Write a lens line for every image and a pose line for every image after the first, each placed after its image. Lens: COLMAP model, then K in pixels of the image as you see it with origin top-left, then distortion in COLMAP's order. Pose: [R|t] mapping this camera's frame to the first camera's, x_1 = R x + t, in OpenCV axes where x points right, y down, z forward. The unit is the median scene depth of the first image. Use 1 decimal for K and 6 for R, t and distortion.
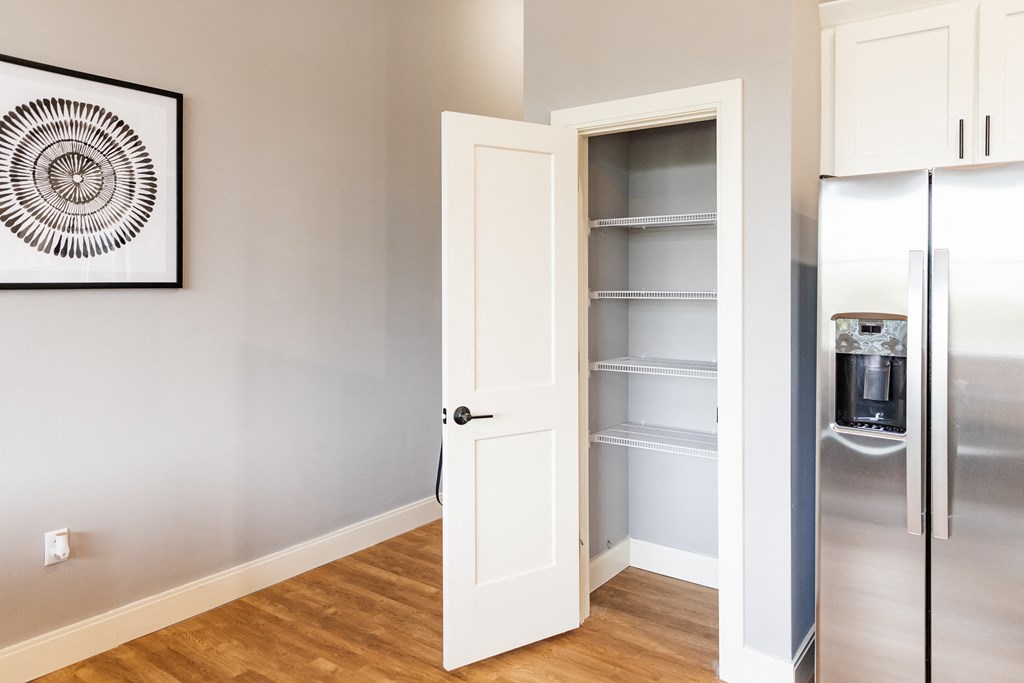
lens RADIAL K [[730.0, 0, 485.2], [0, 730.0, 279.4], [0, 0, 1]] dist [-0.002303, 0.004121]
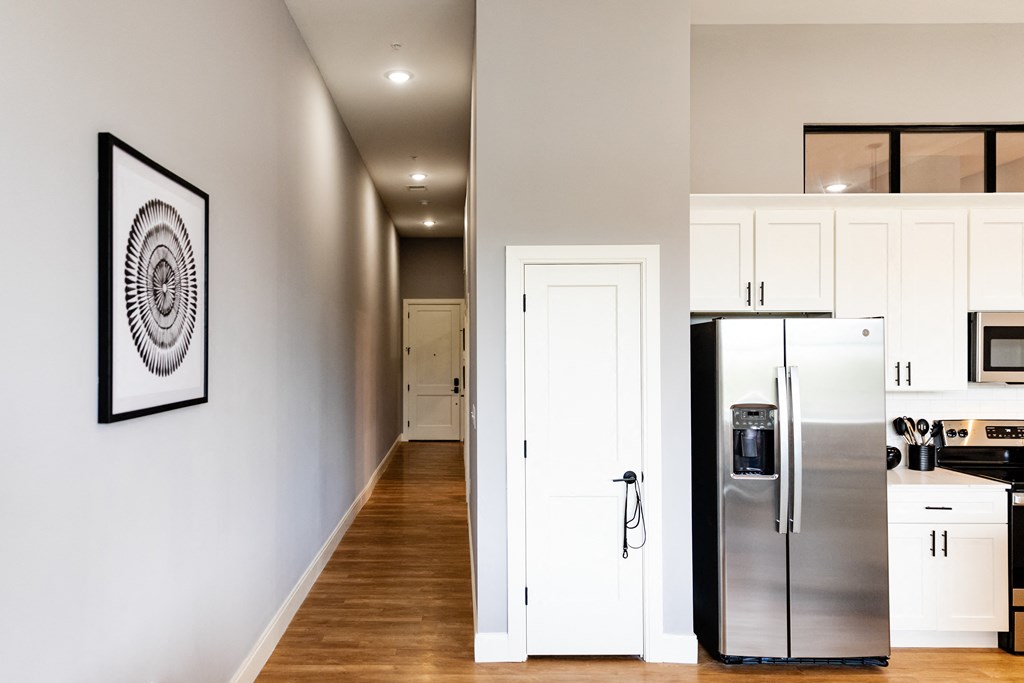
lens RADIAL K [[730.0, 0, 502.3], [0, 730.0, 342.9], [0, 0, 1]] dist [-0.002303, 0.004121]
pose [[0.789308, 0.007663, 0.613950, -0.804416], [-0.000309, 0.999927, -0.012084, -0.061864], [-0.613998, 0.009348, 0.789253, 0.036646]]
